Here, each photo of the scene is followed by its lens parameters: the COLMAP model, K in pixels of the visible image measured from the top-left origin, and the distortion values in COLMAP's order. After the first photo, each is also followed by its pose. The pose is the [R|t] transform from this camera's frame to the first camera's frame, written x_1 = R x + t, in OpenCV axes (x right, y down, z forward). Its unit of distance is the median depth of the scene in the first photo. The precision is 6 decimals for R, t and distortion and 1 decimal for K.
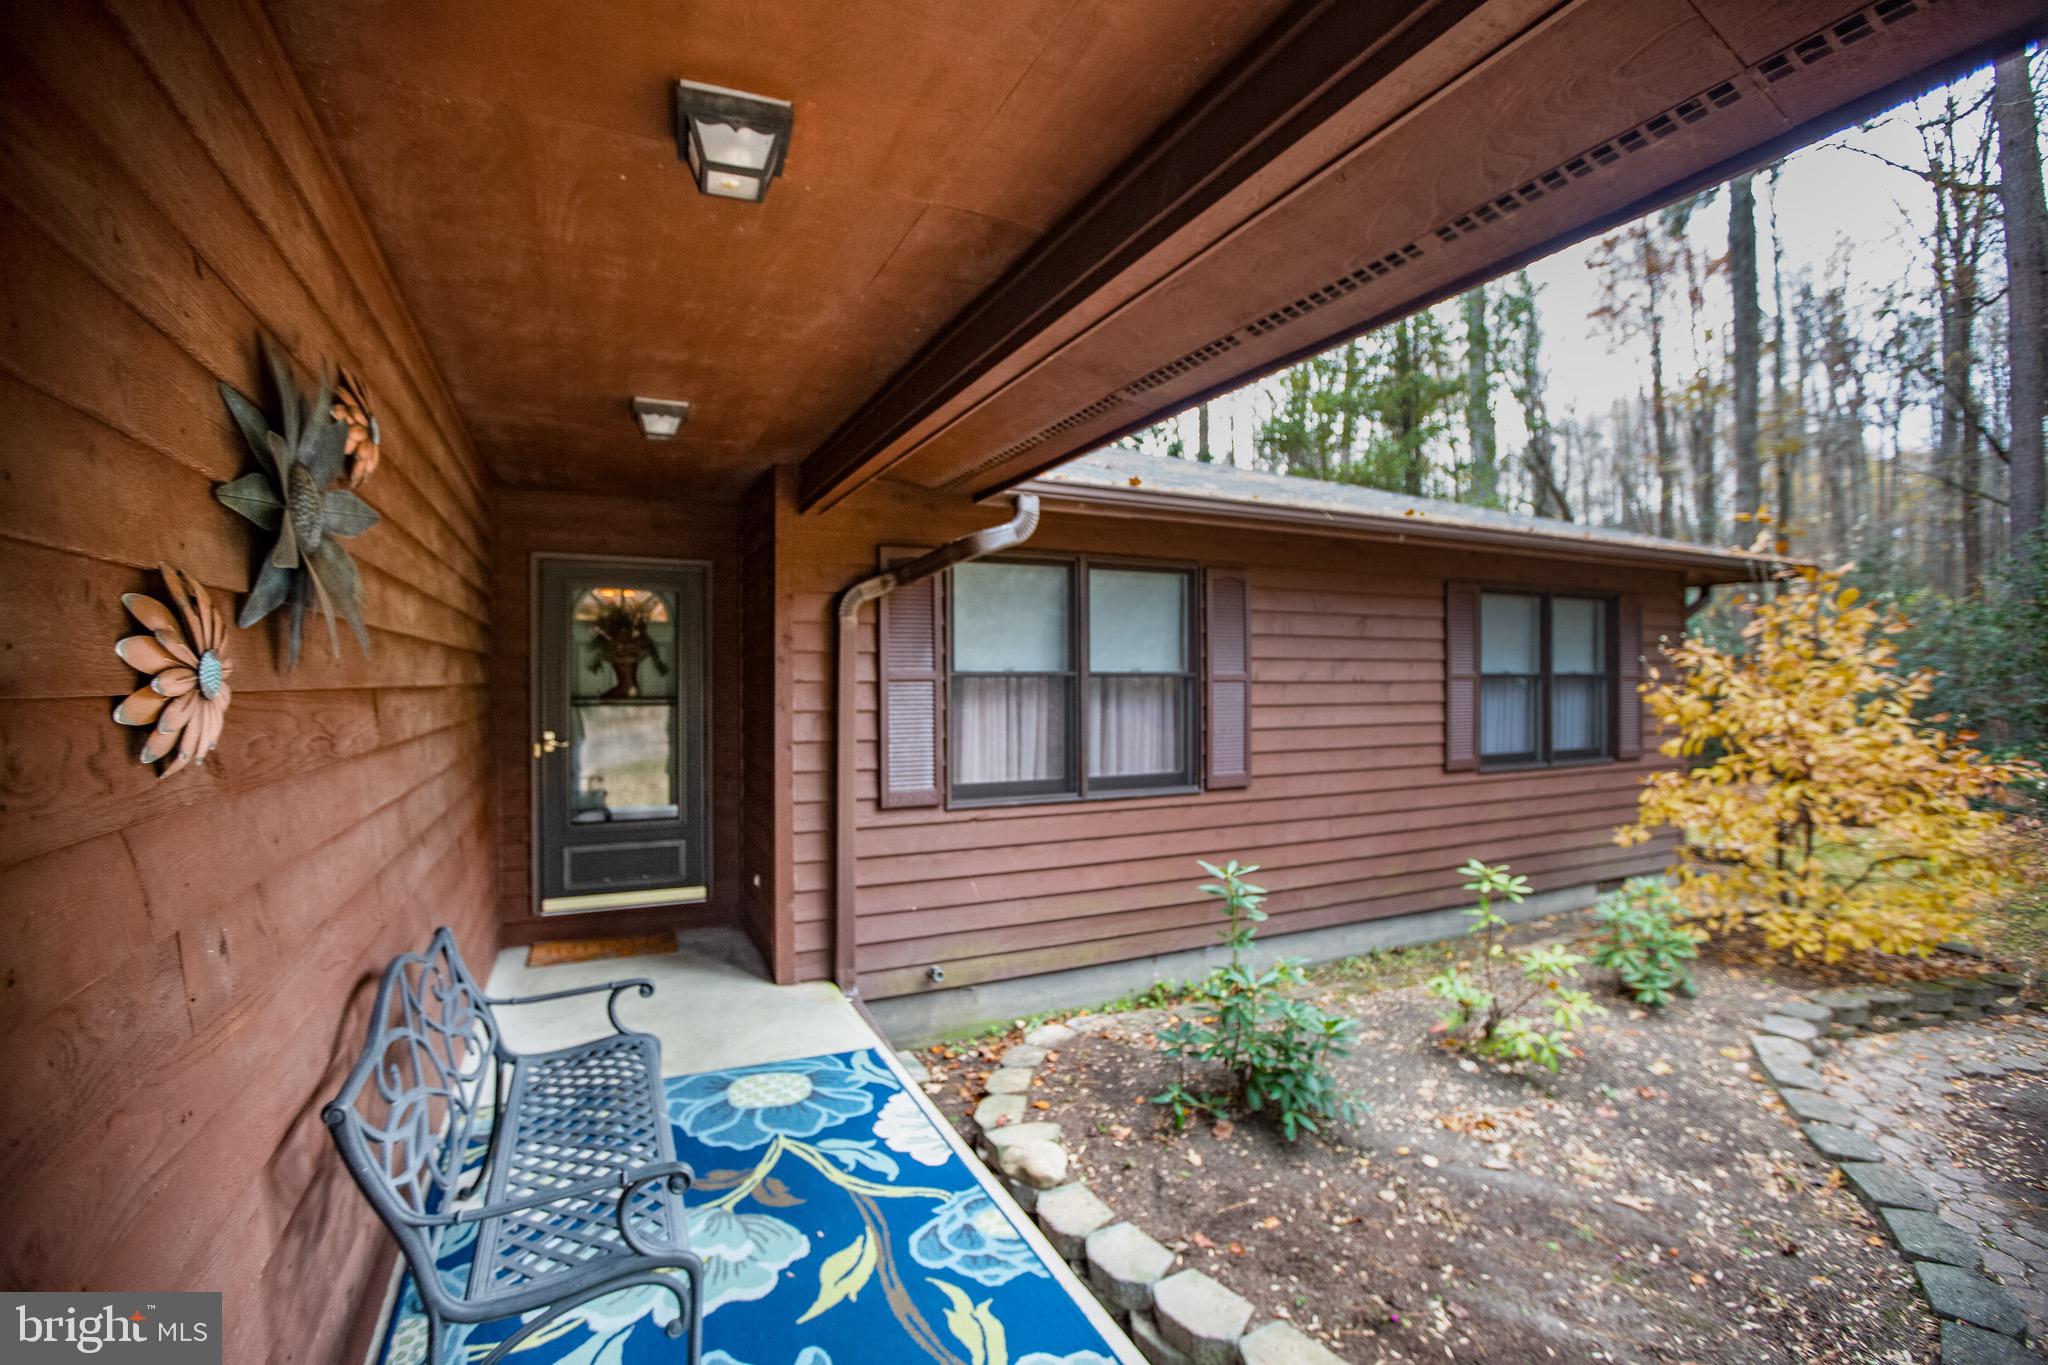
lens RADIAL K [[940.2, 0, 1033.3], [0, 940.2, 682.3], [0, 0, 1]] dist [-0.025736, 0.002180]
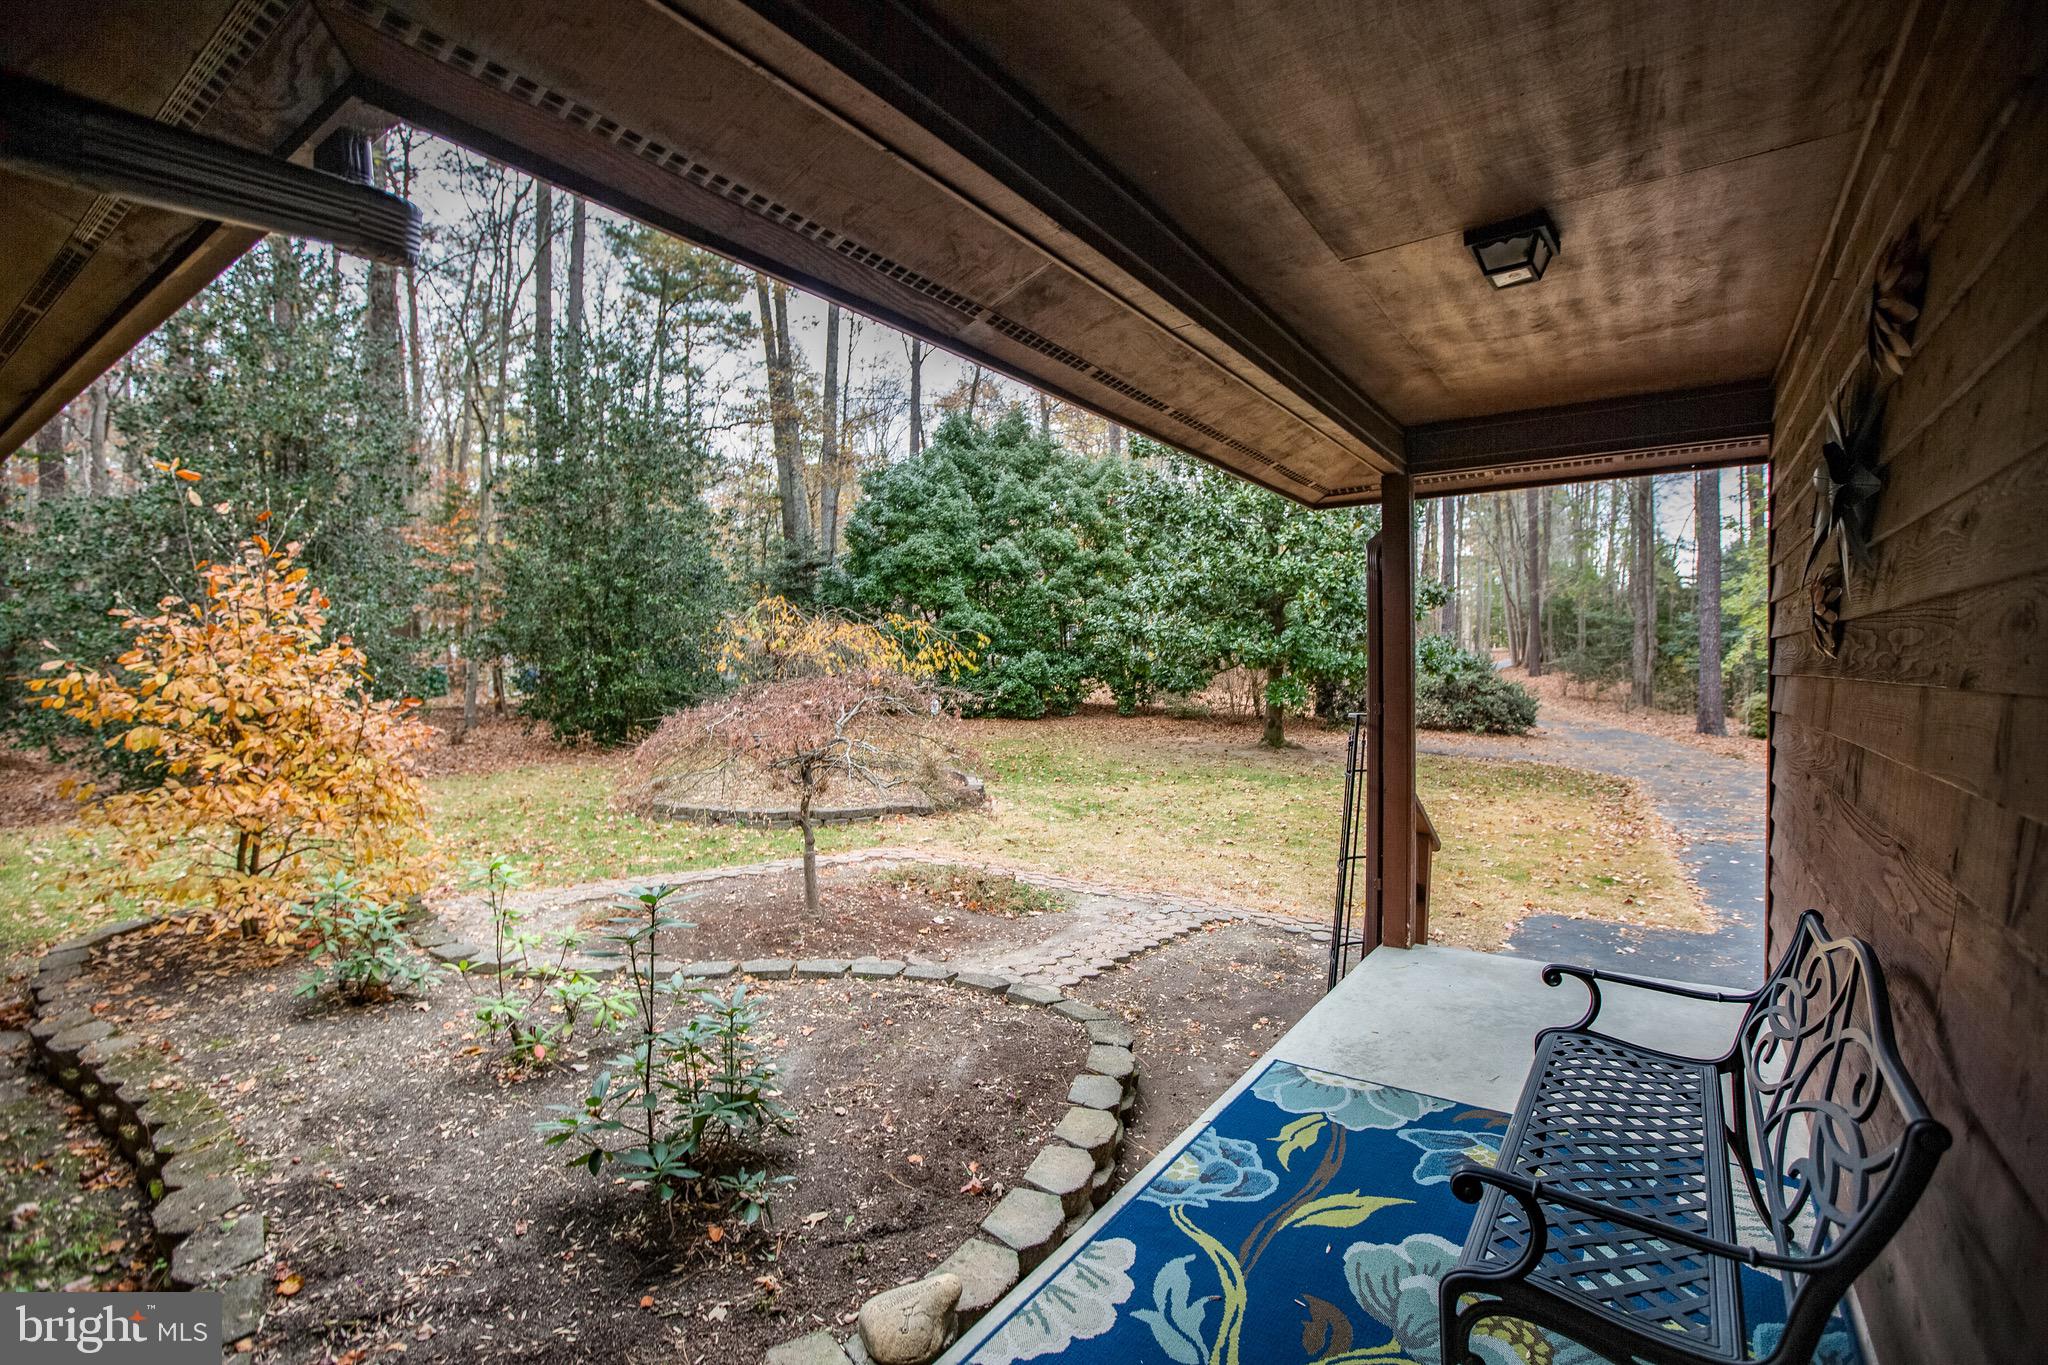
lens RADIAL K [[940.2, 0, 1027.1], [0, 940.2, 678.7], [0, 0, 1]] dist [-0.025736, 0.002180]
pose [[-0.502816, 0.000799, 0.864393, -0.791688], [0.003644, 0.999993, 0.001196, 0.049188], [-0.864386, 0.003751, -0.502815, 1.579740]]
